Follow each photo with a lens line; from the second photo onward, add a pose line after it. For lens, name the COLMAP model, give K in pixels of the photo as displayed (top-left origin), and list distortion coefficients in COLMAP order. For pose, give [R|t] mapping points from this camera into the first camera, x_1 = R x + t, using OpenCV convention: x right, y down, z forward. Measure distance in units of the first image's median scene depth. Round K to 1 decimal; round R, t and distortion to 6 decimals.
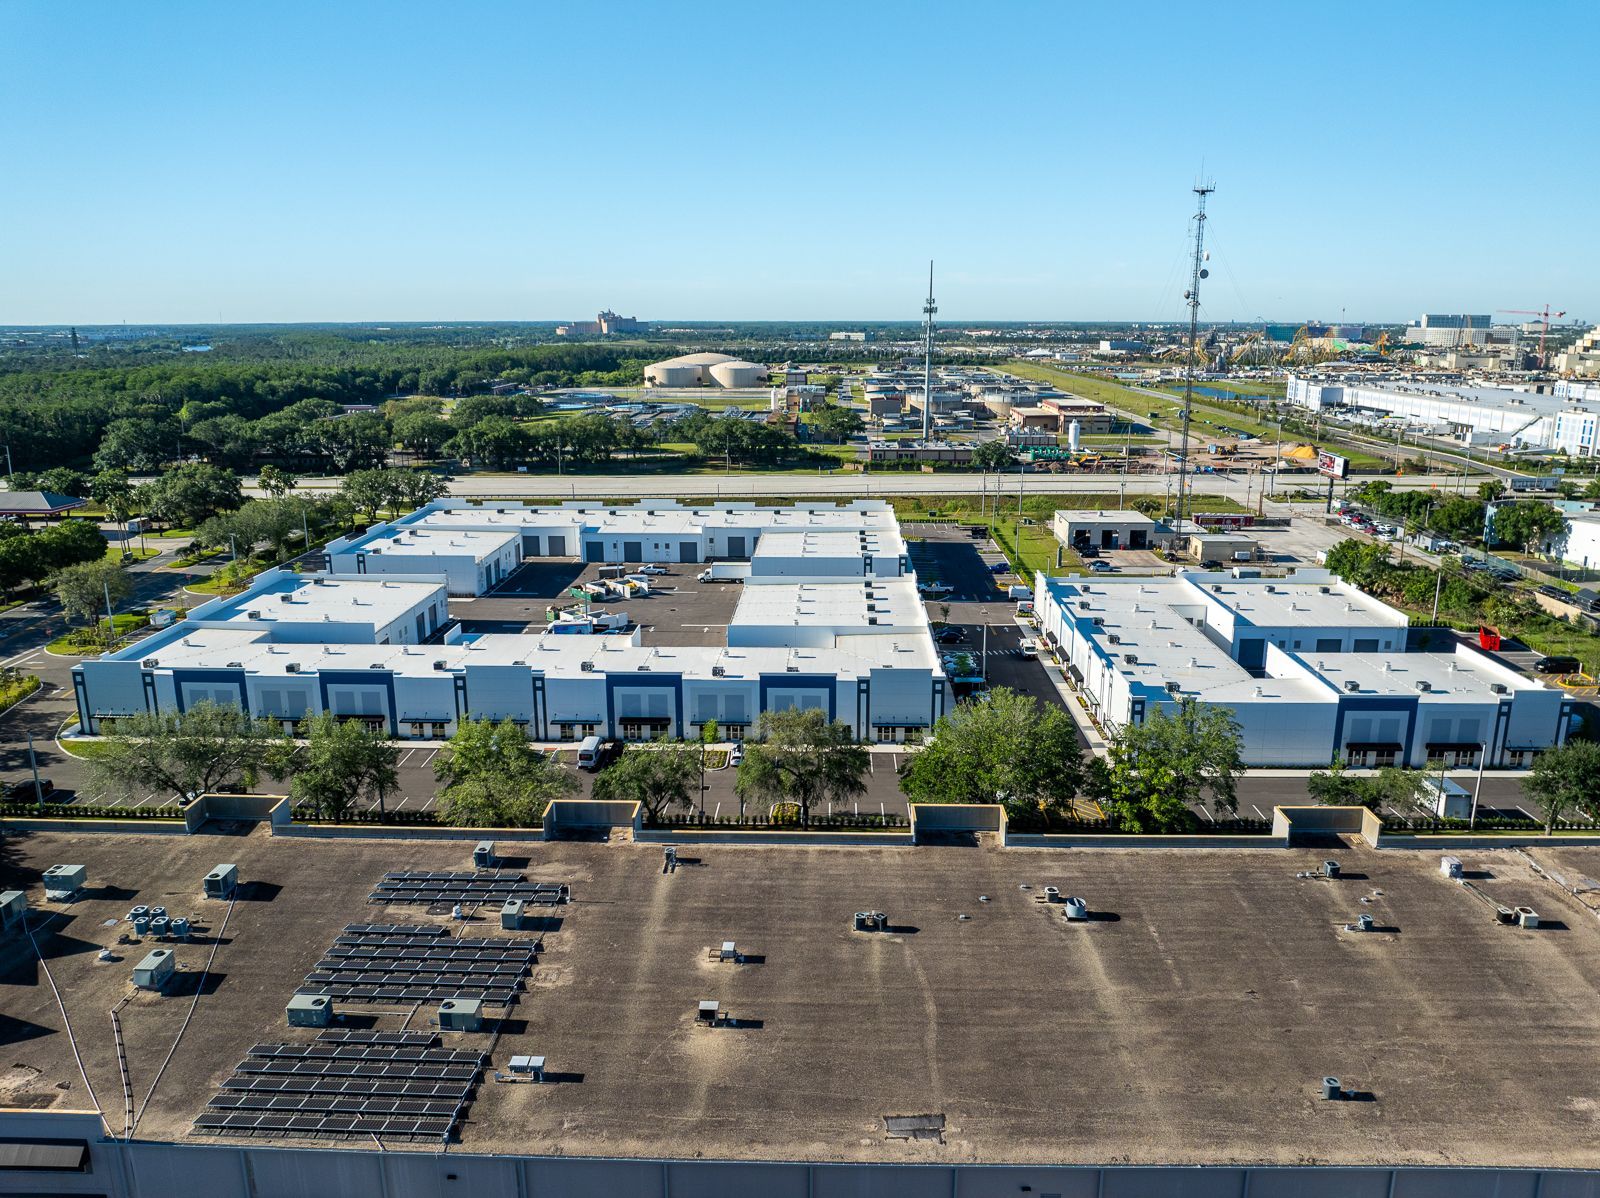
lens RADIAL K [[1126.5, 0, 802.4], [0, 1126.5, 588.5], [0, 0, 1]] dist [-0.044312, 0.010671]
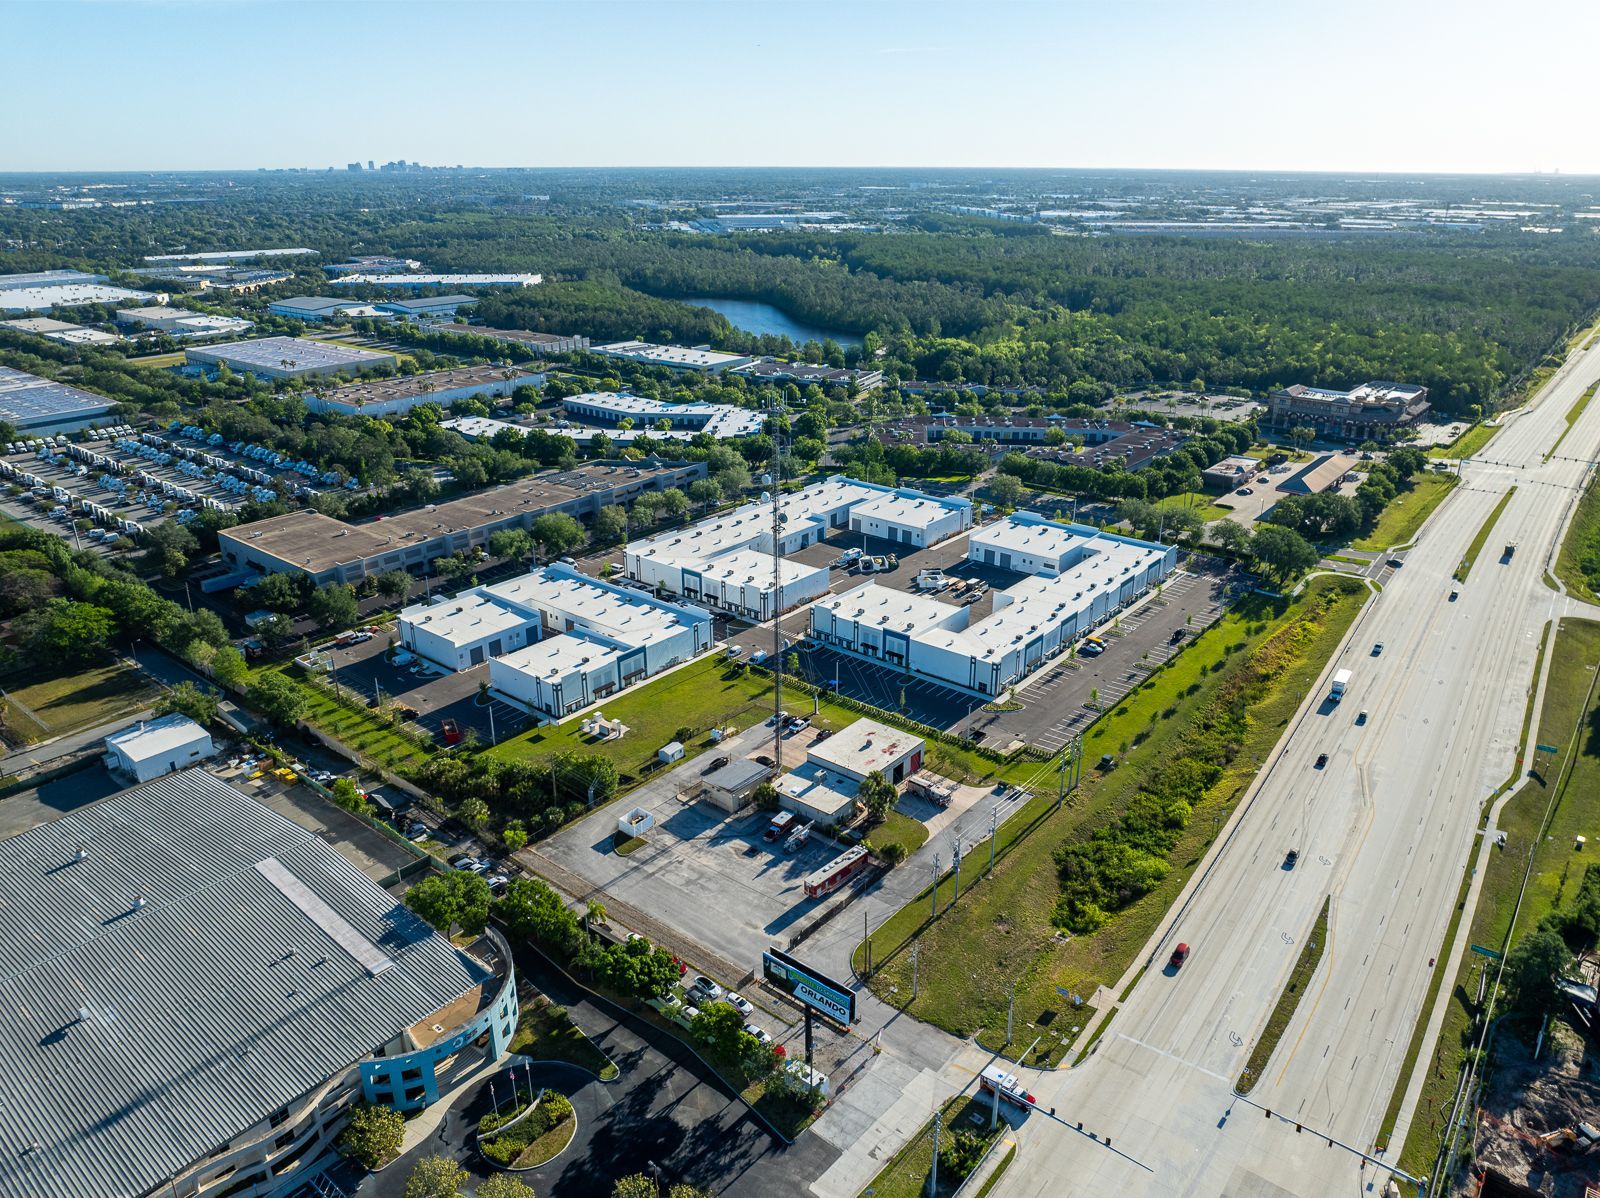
lens RADIAL K [[1126.5, 0, 805.2], [0, 1126.5, 587.3], [0, 0, 1]] dist [-0.044312, 0.010671]
pose [[-0.610173, 0.282453, -0.740209, 1.281940], [-0.185226, 0.857541, 0.479911, -0.822174], [0.770312, 0.429935, -0.470930, 1.847298]]
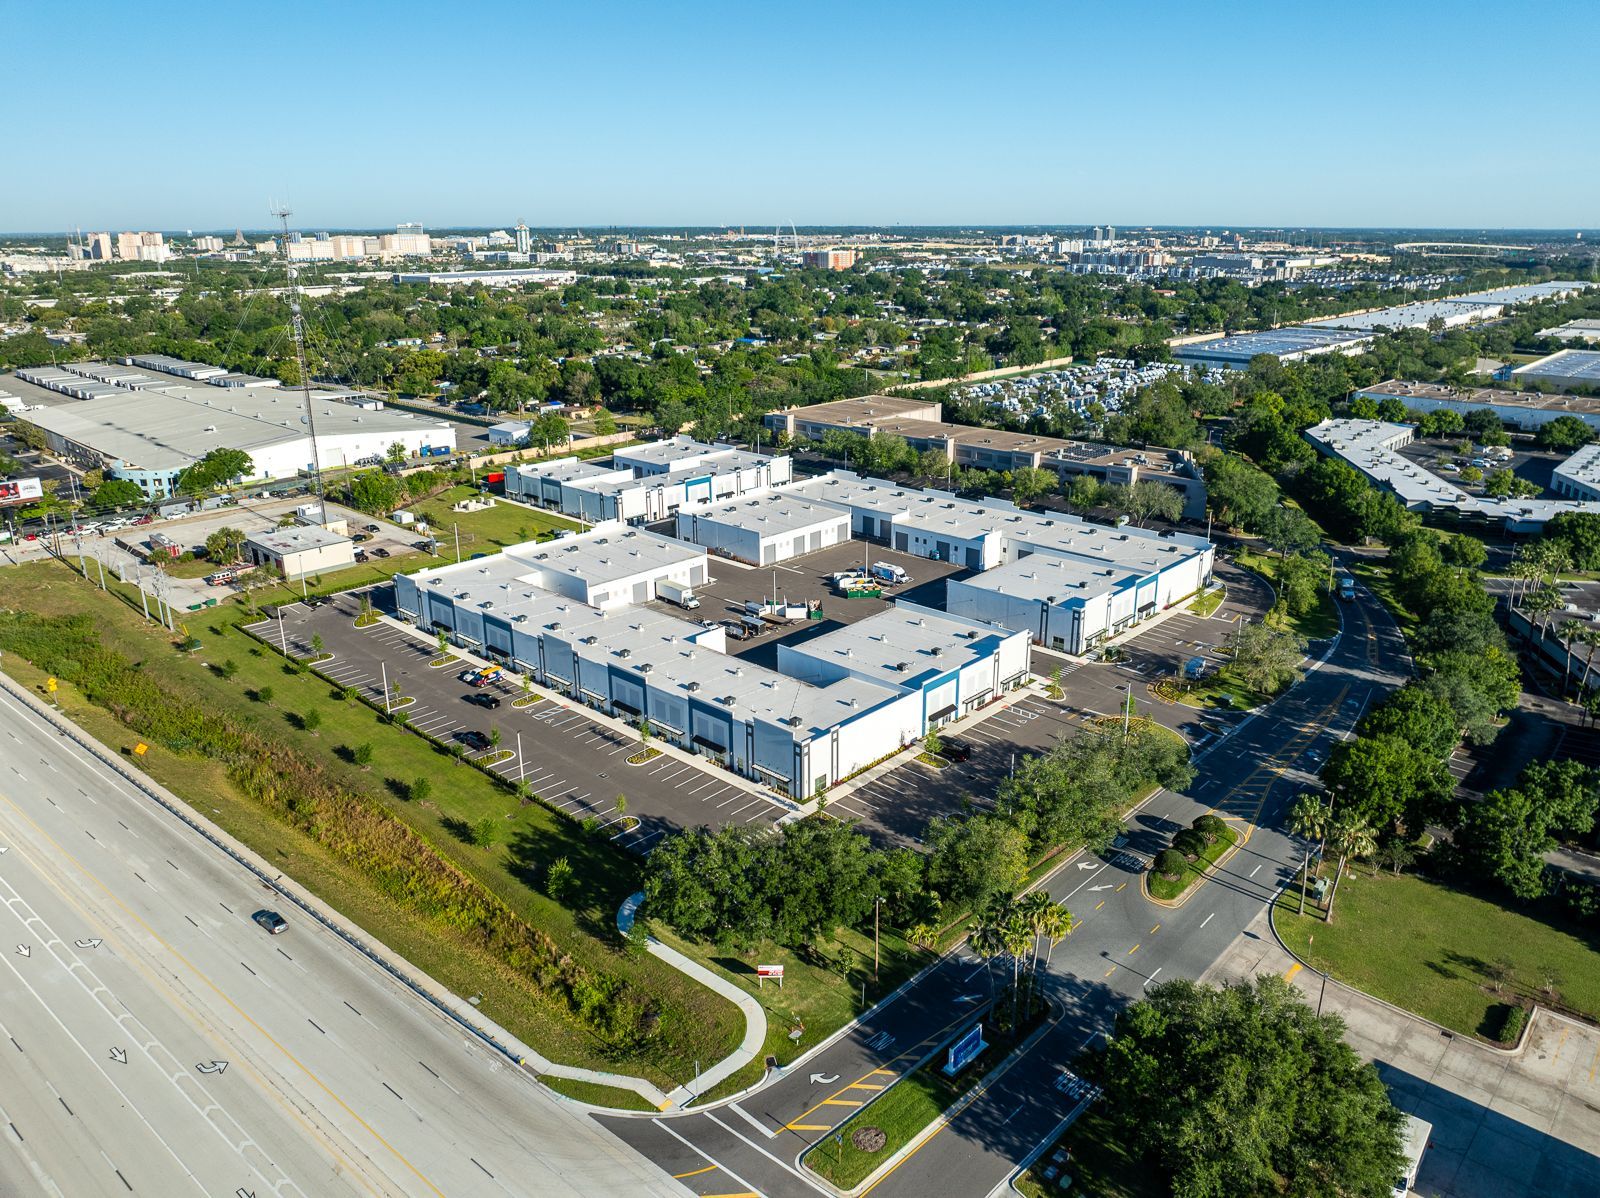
lens RADIAL K [[1126.5, 0, 804.0], [0, 1126.5, 573.2], [0, 0, 1]] dist [-0.044312, 0.010671]
pose [[-0.750594, -0.194318, 0.631546, -0.957464], [0.157872, 0.875361, 0.456968, -0.578455], [-0.641627, 0.442701, -0.626363, 1.868052]]
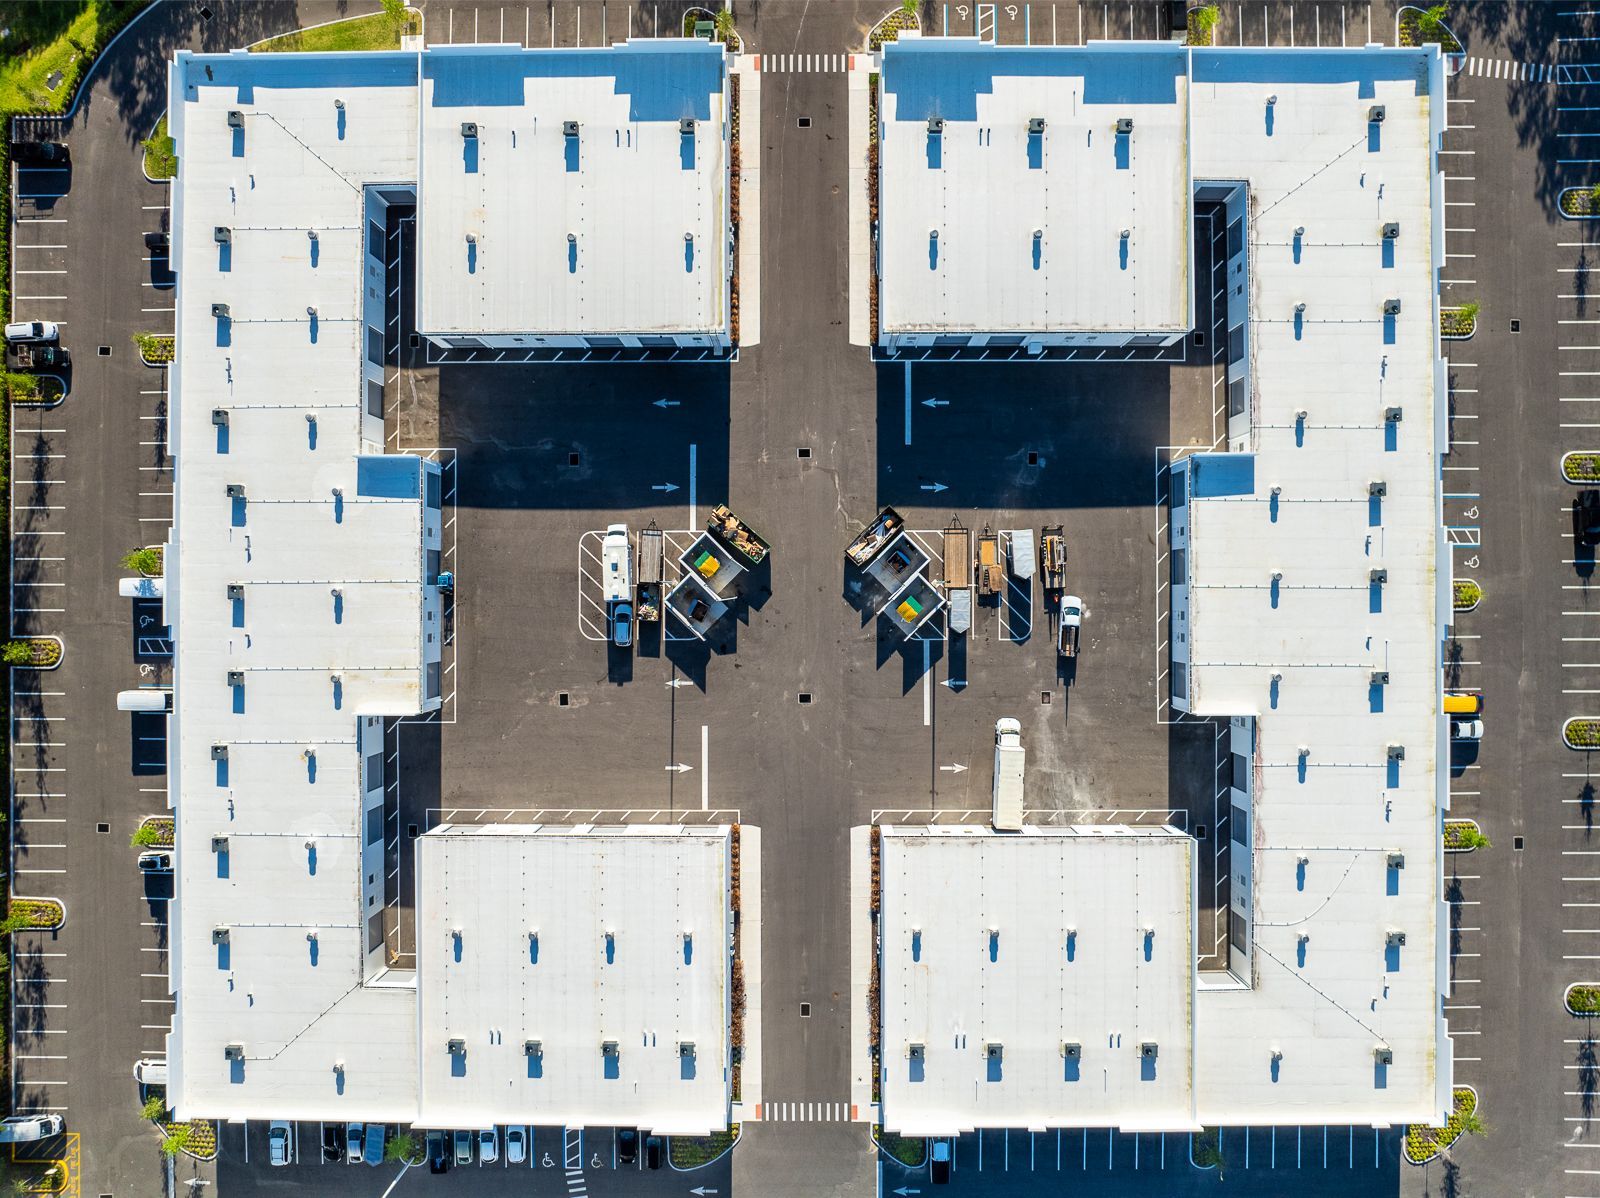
lens RADIAL K [[1126.5, 0, 808.4], [0, 1126.5, 599.0], [0, 0, 1]] dist [-0.044312, 0.010671]
pose [[0.026483, 0.999643, -0.003576, -0.182845], [-0.222334, 0.009378, 0.974925, -0.614742], [0.974611, -0.025024, 0.222503, 0.945133]]
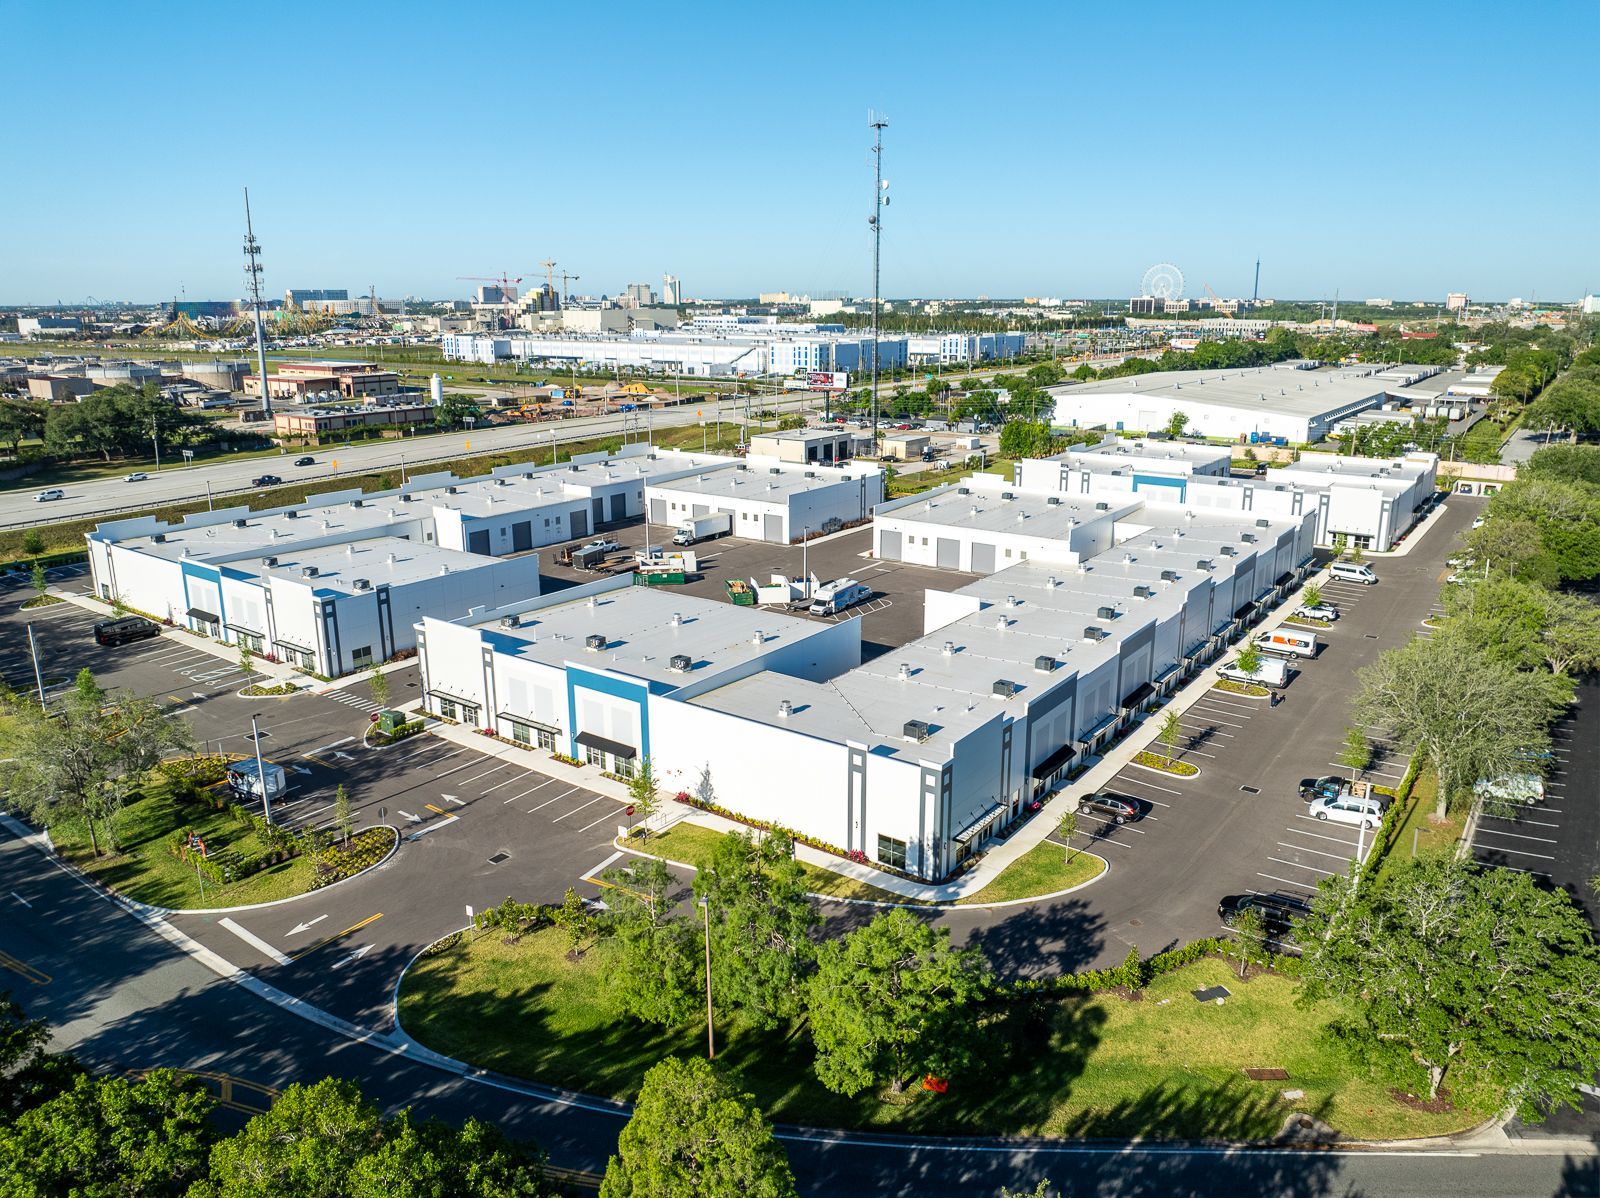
lens RADIAL K [[1126.5, 0, 806.0], [0, 1126.5, 590.6], [0, 0, 1]] dist [-0.044312, 0.010671]
pose [[0.565212, -0.208606, 0.798135, -0.824368], [0.194541, 0.973918, 0.116783, -0.061452], [-0.801679, 0.089263, 0.591052, 0.545523]]
